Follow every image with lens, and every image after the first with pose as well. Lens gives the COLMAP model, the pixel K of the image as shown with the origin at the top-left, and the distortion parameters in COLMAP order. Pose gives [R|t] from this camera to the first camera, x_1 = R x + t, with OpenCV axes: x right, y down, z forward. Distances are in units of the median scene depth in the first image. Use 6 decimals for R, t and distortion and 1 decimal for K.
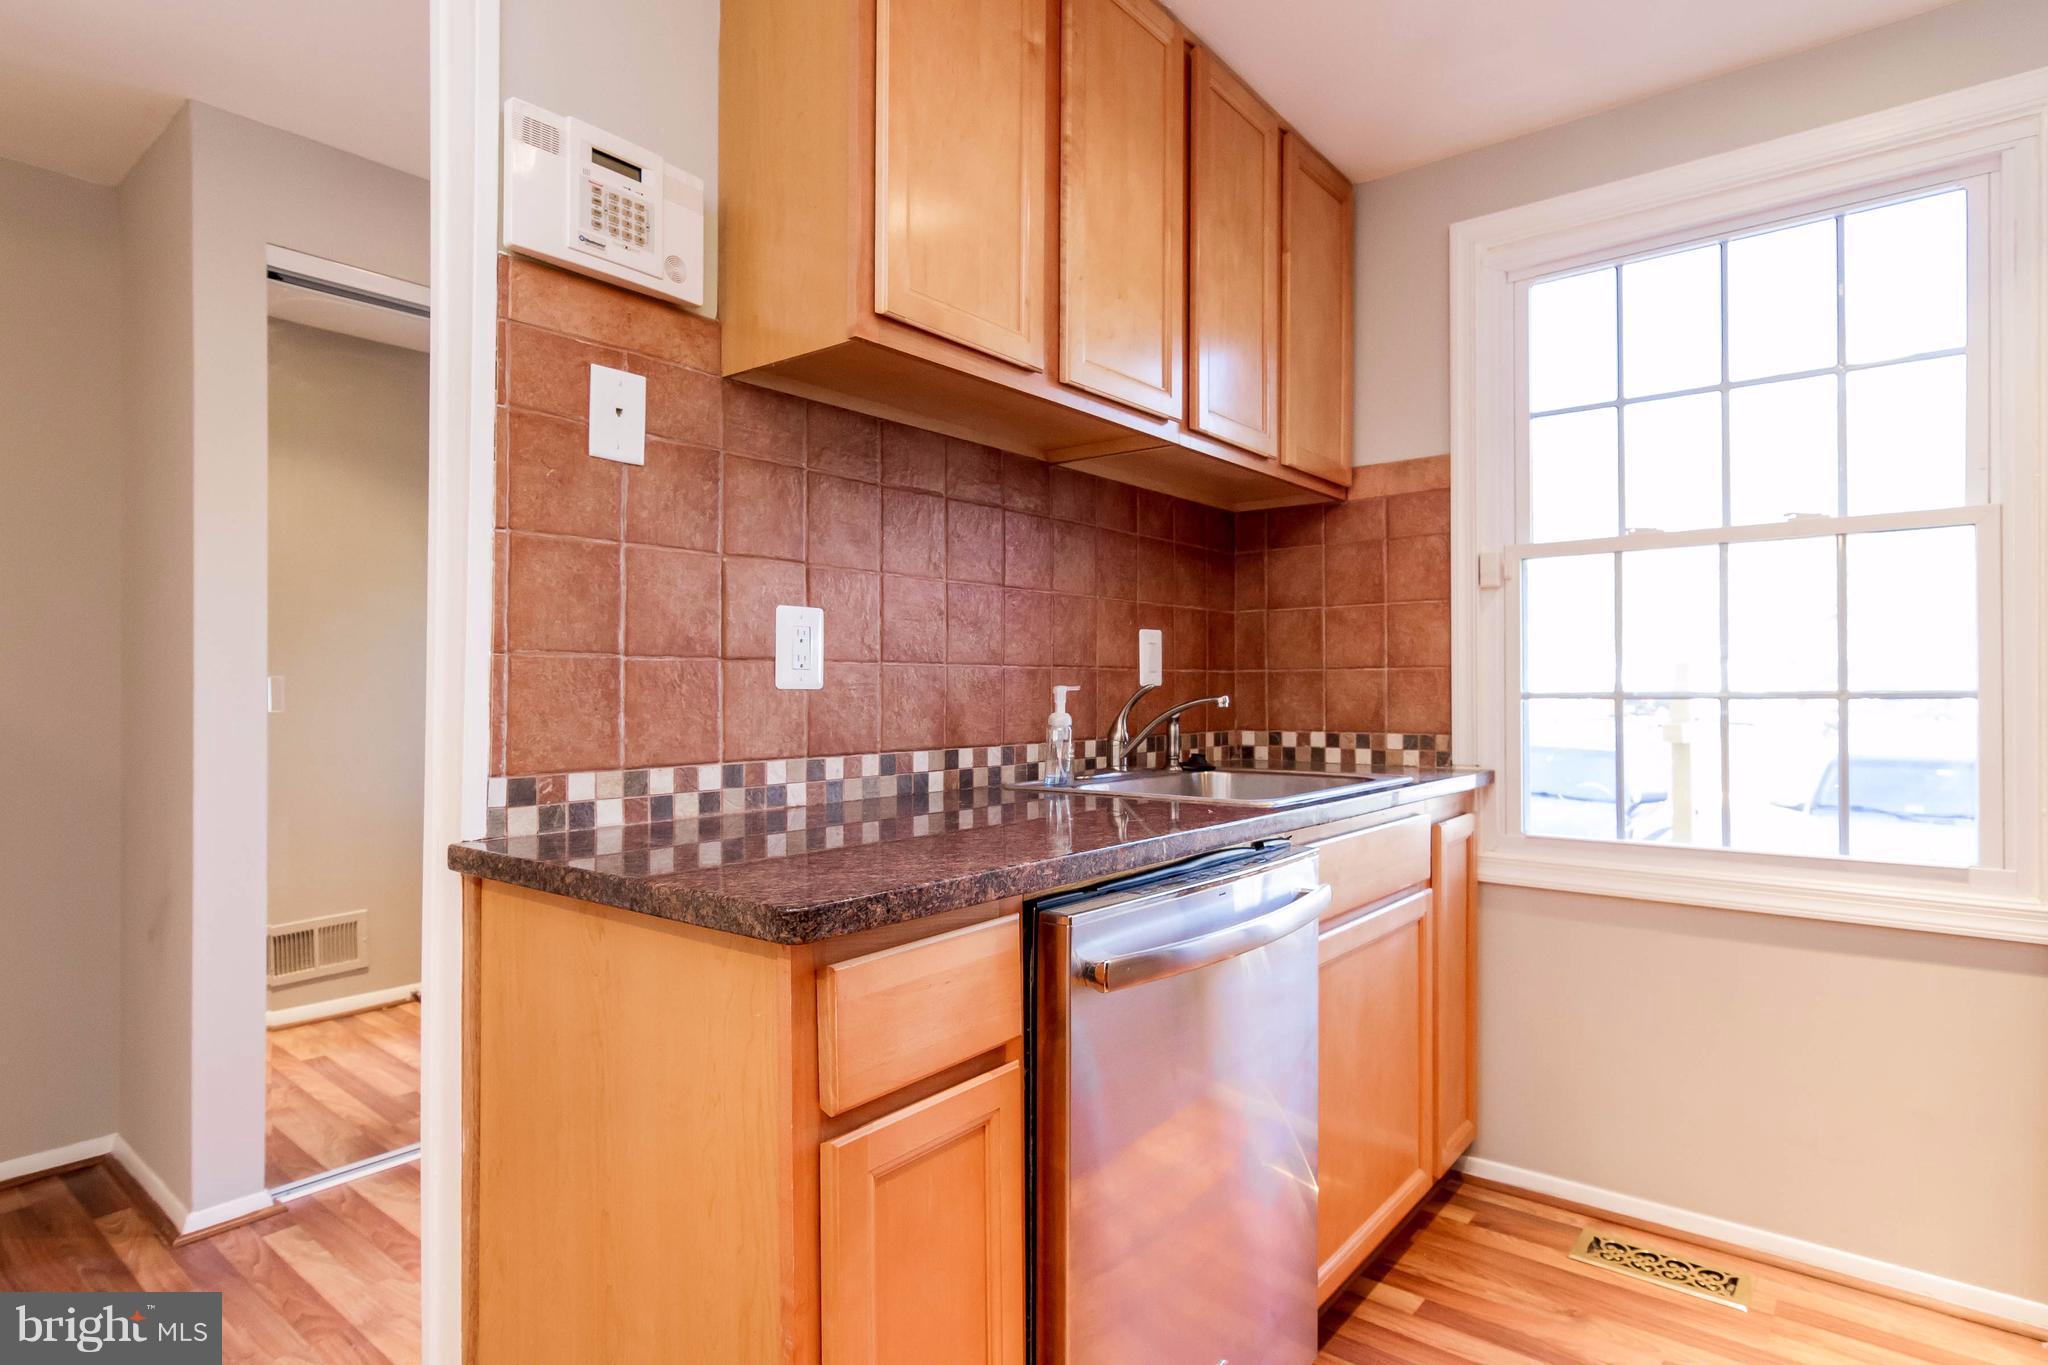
lens RADIAL K [[1048.1, 0, 1025.0], [0, 1048.1, 683.1], [0, 0, 1]] dist [-0.007755, 0.005897]
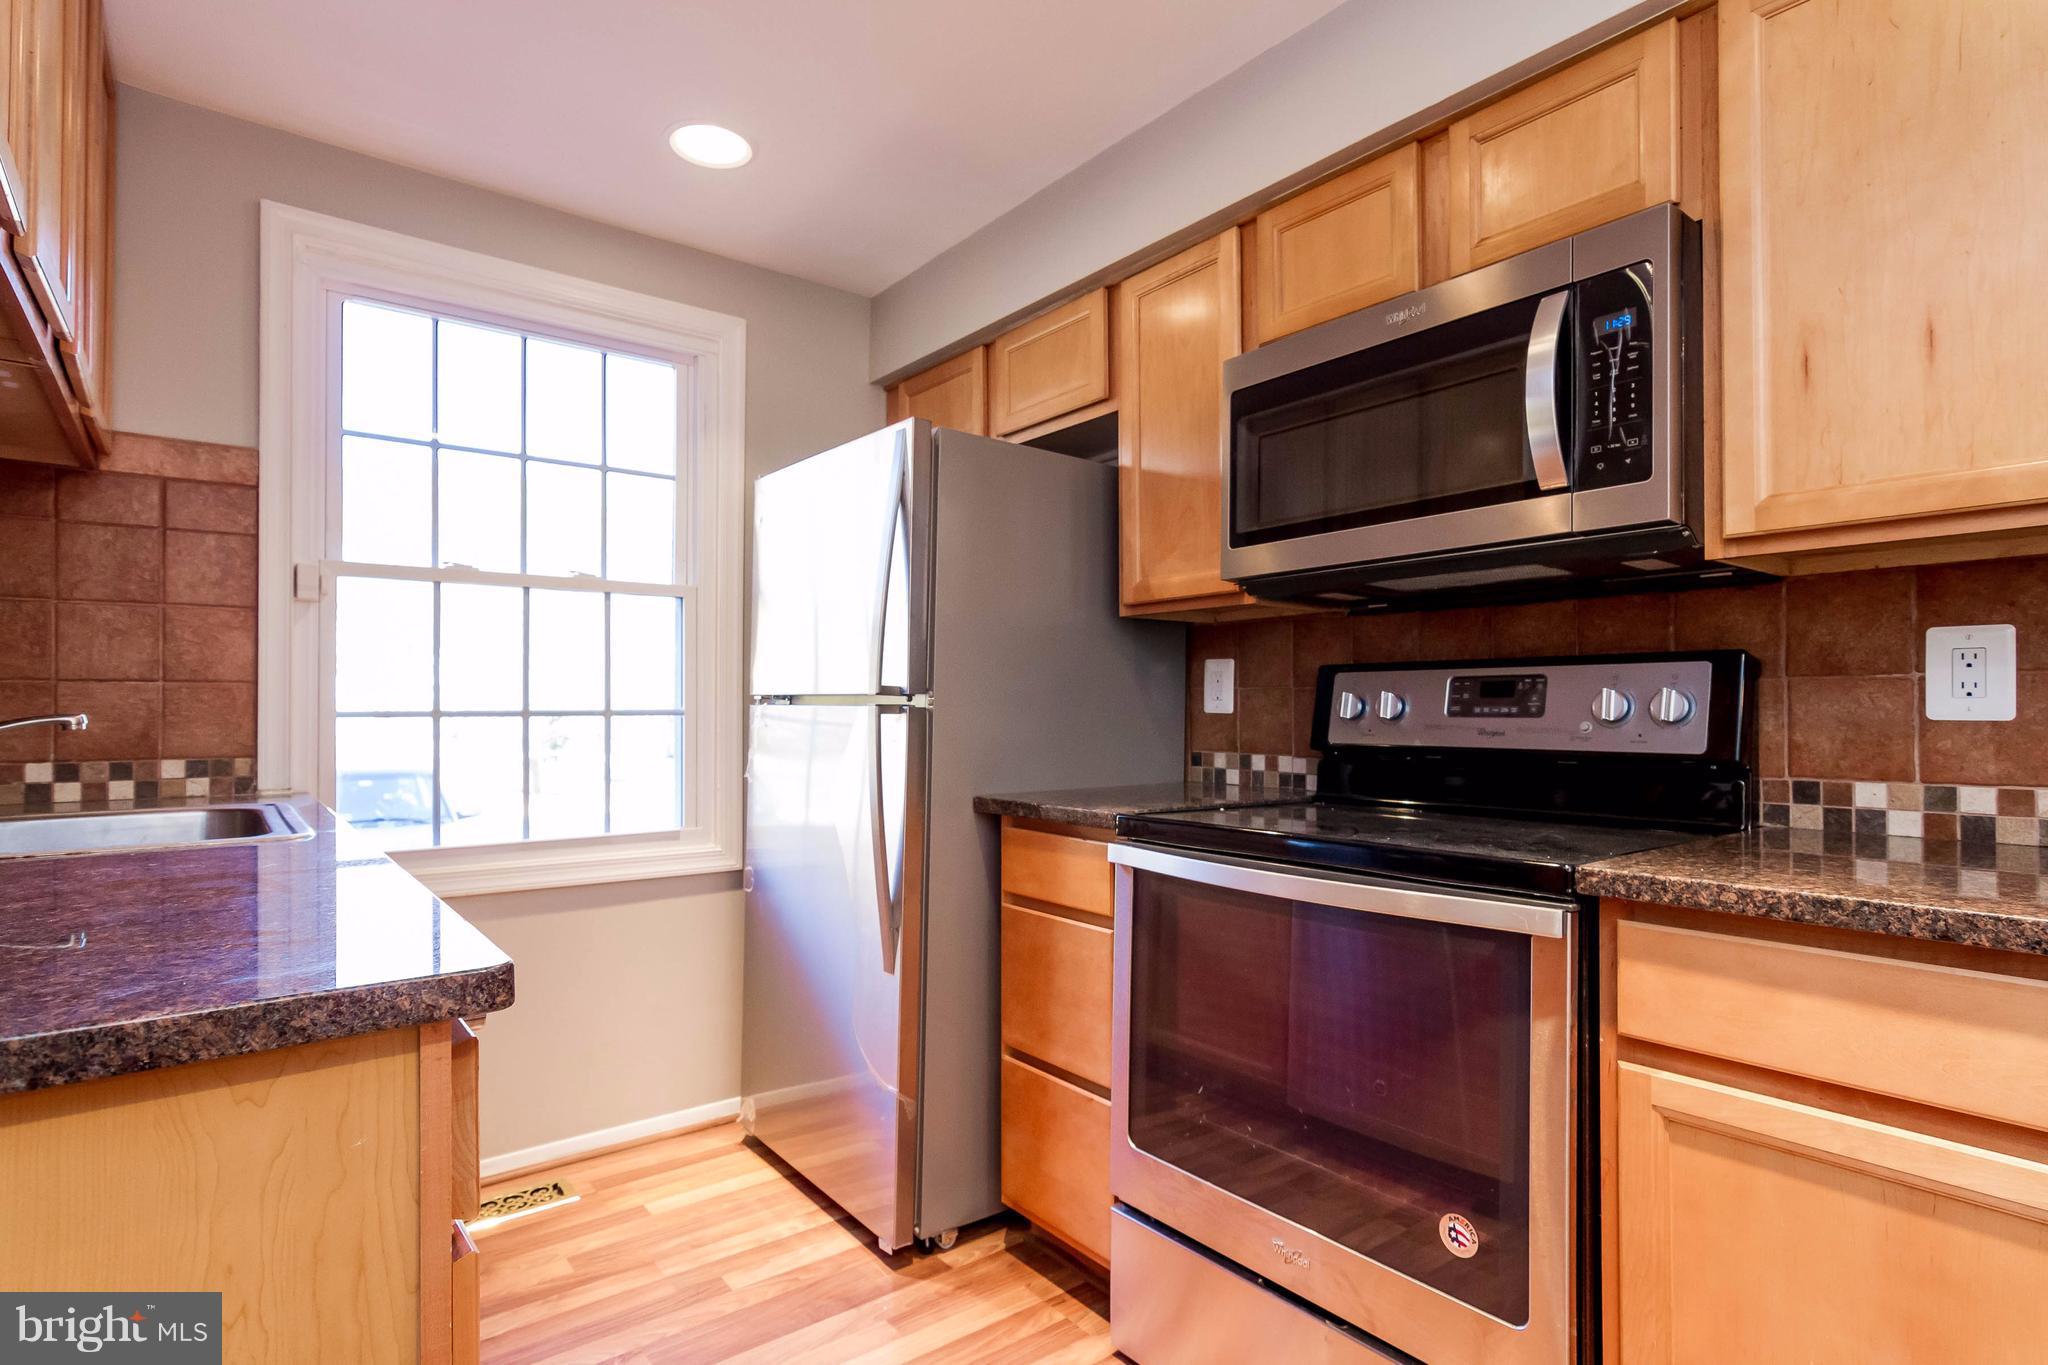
lens RADIAL K [[1048.1, 0, 1041.1], [0, 1048.1, 694.4], [0, 0, 1]] dist [-0.007755, 0.005897]
pose [[0.208469, 0.017000, 0.977881, -0.383006], [-0.007654, 0.999847, -0.015750, 0.004232], [-0.977999, -0.004201, 0.208567, 0.166723]]
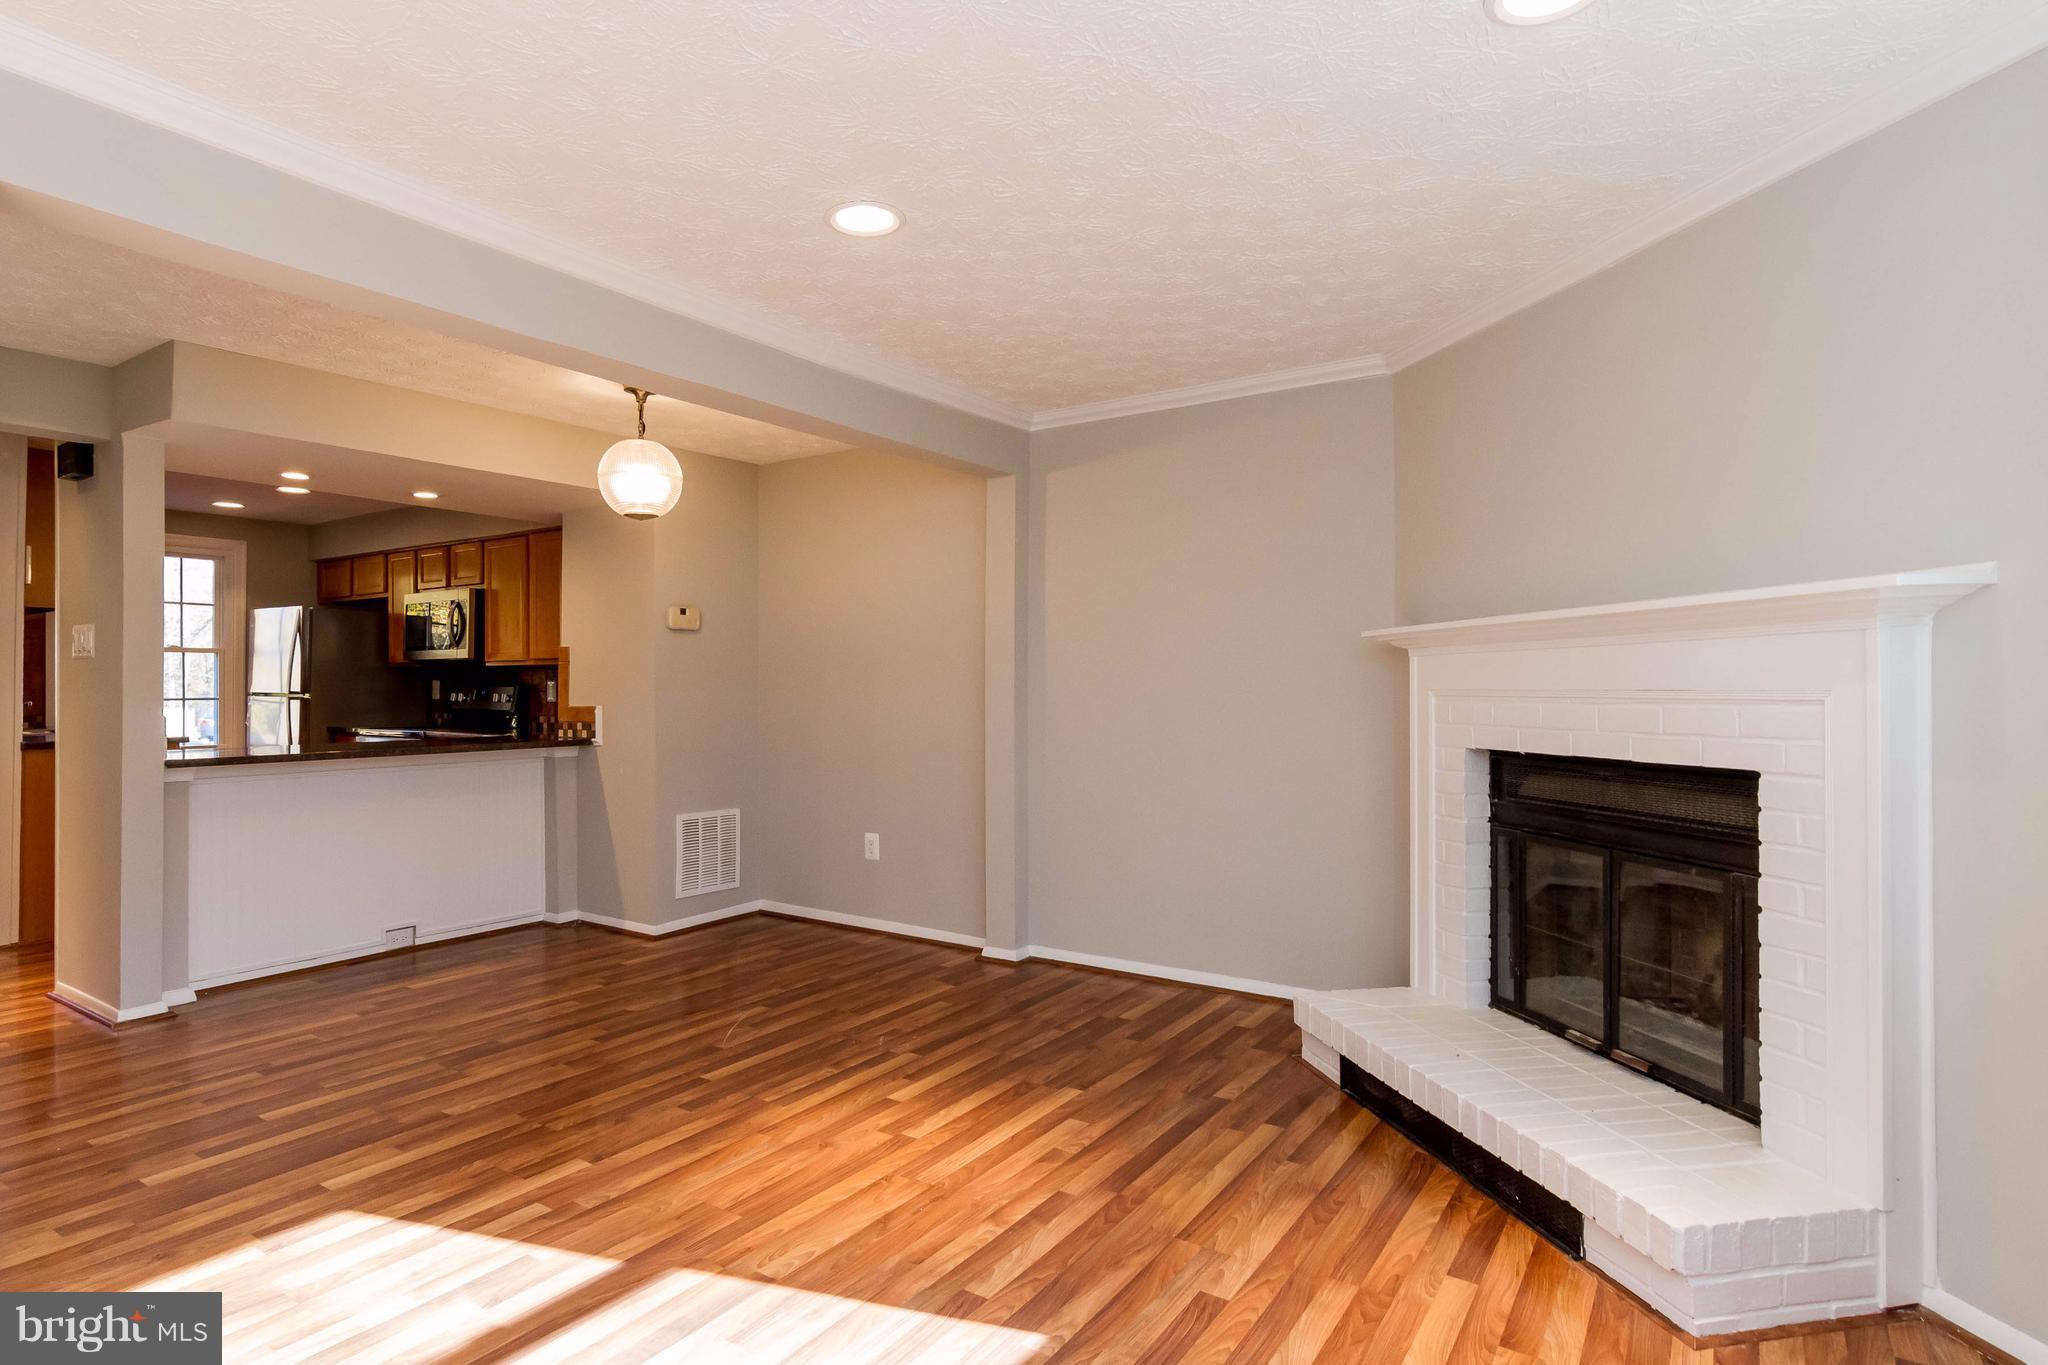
lens RADIAL K [[1048.1, 0, 987.2], [0, 1048.1, 675.6], [0, 0, 1]] dist [-0.007755, 0.005897]
pose [[-0.082791, 0.011033, 0.996506, -2.469376], [-0.007092, 0.999907, -0.011660, -0.038594], [-0.996542, -0.008033, -0.082705, -1.133666]]
